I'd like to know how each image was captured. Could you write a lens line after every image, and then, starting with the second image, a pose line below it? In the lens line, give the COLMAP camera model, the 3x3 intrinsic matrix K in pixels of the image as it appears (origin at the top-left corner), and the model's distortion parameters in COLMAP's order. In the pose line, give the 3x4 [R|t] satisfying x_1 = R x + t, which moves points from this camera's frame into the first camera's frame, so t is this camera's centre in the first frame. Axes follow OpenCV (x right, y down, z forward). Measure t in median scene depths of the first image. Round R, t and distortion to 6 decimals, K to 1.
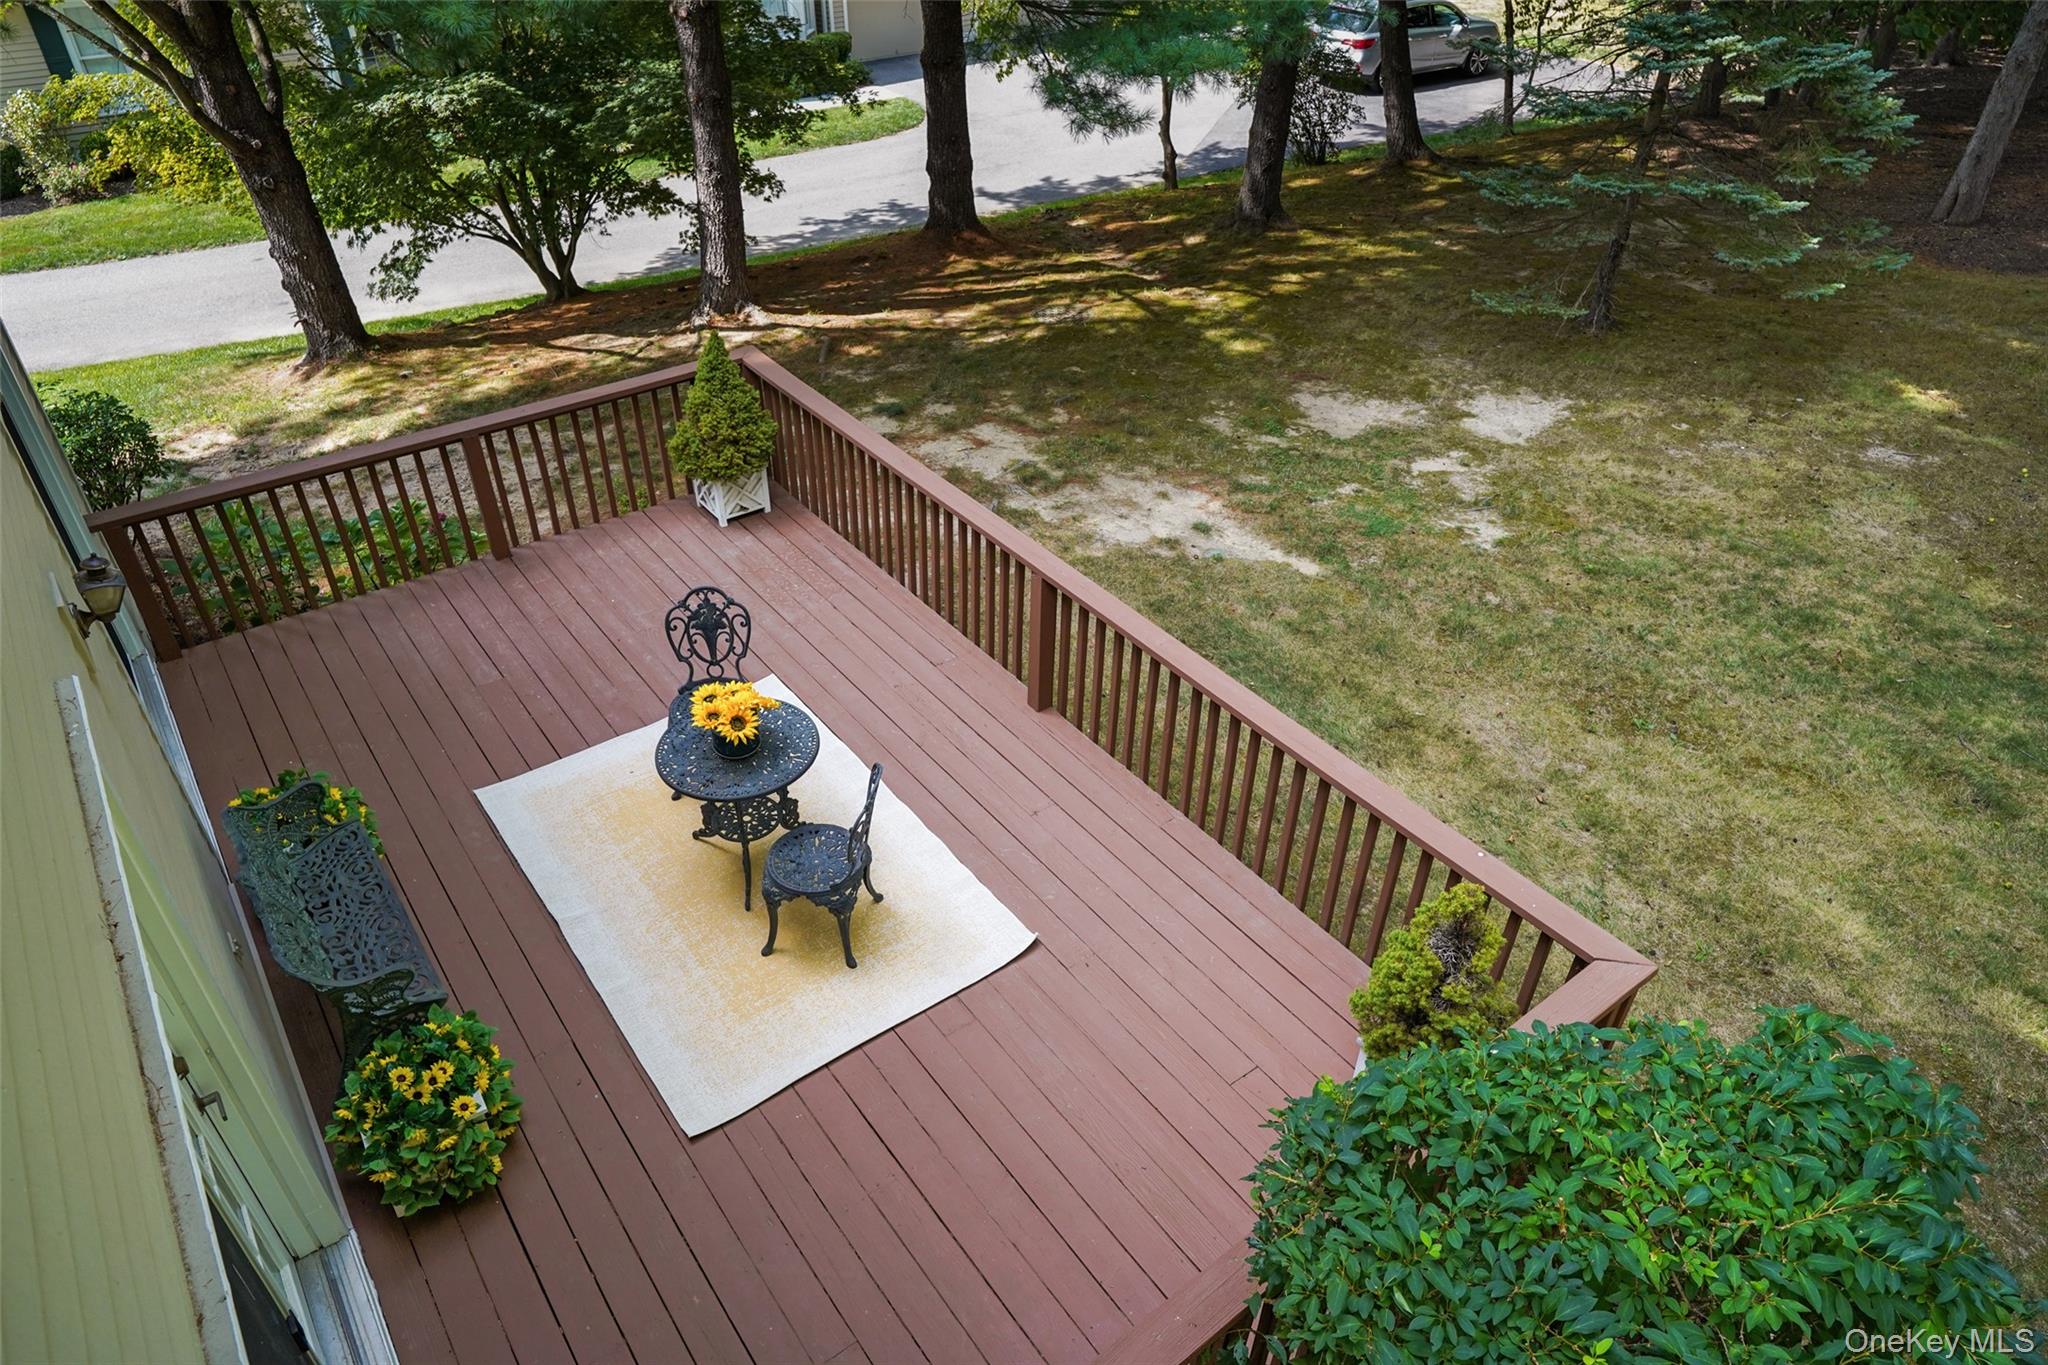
lens RADIAL K [[1290.1, 0, 1024.0], [0, 1290.1, 682.5], [0, 0, 1]] dist [-0.038875, -0.000070]
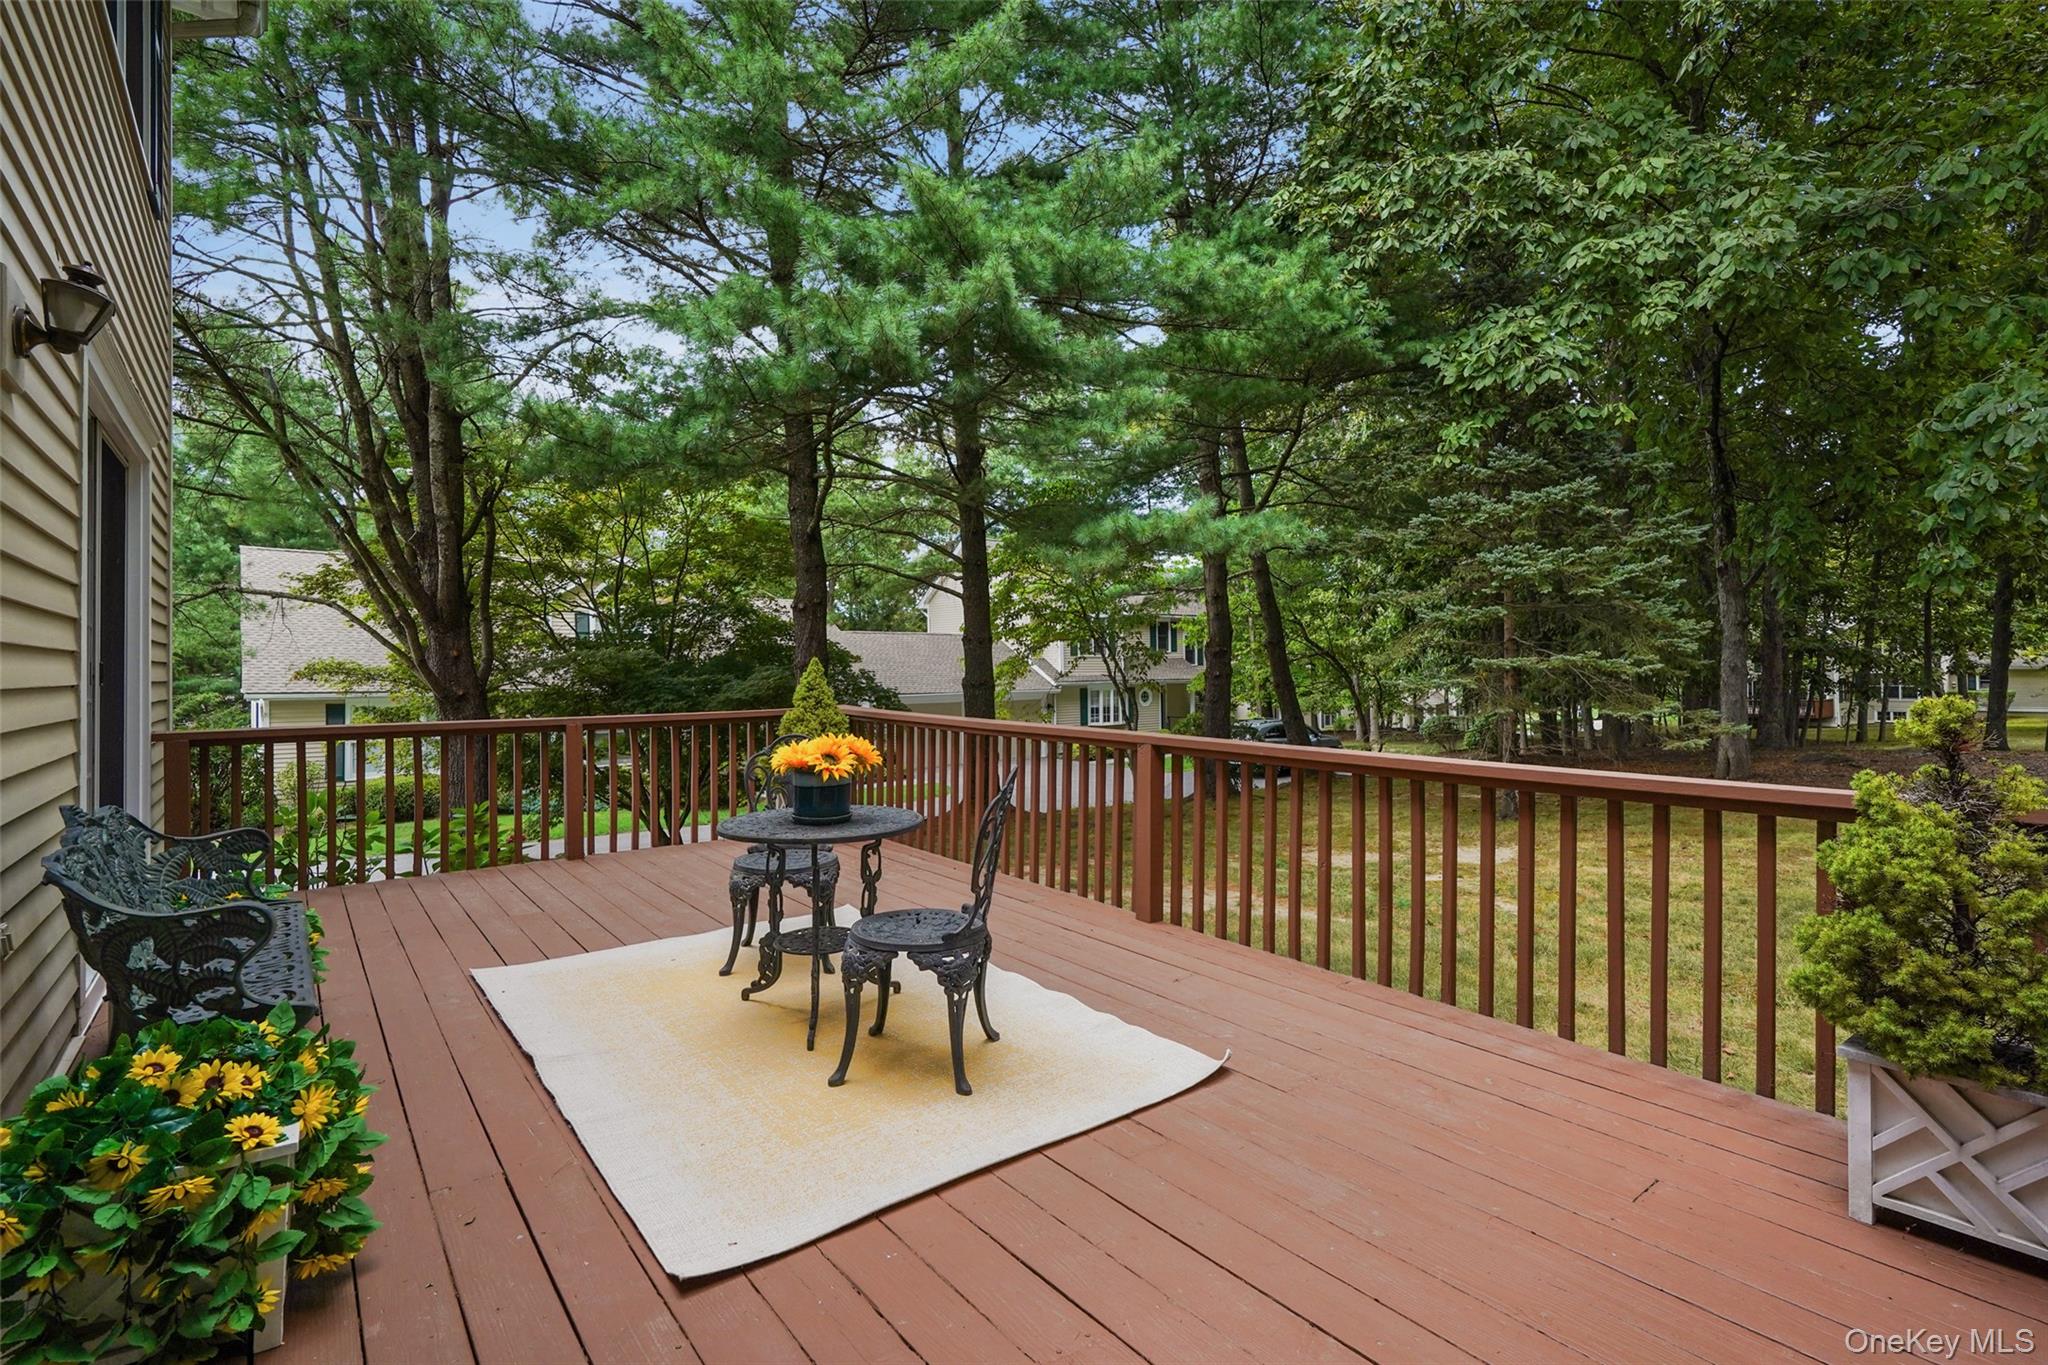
lens RADIAL K [[935.1, 0, 1019.1], [0, 935.1, 686.6], [0, 0, 1]] dist [-0.004550, -0.000163]
pose [[0.999646, -0.004492, 0.026230, -0.114251], [0.019145, 0.806015, -0.591586, 0.331930], [-0.018485, 0.591878, 0.805815, 0.472442]]
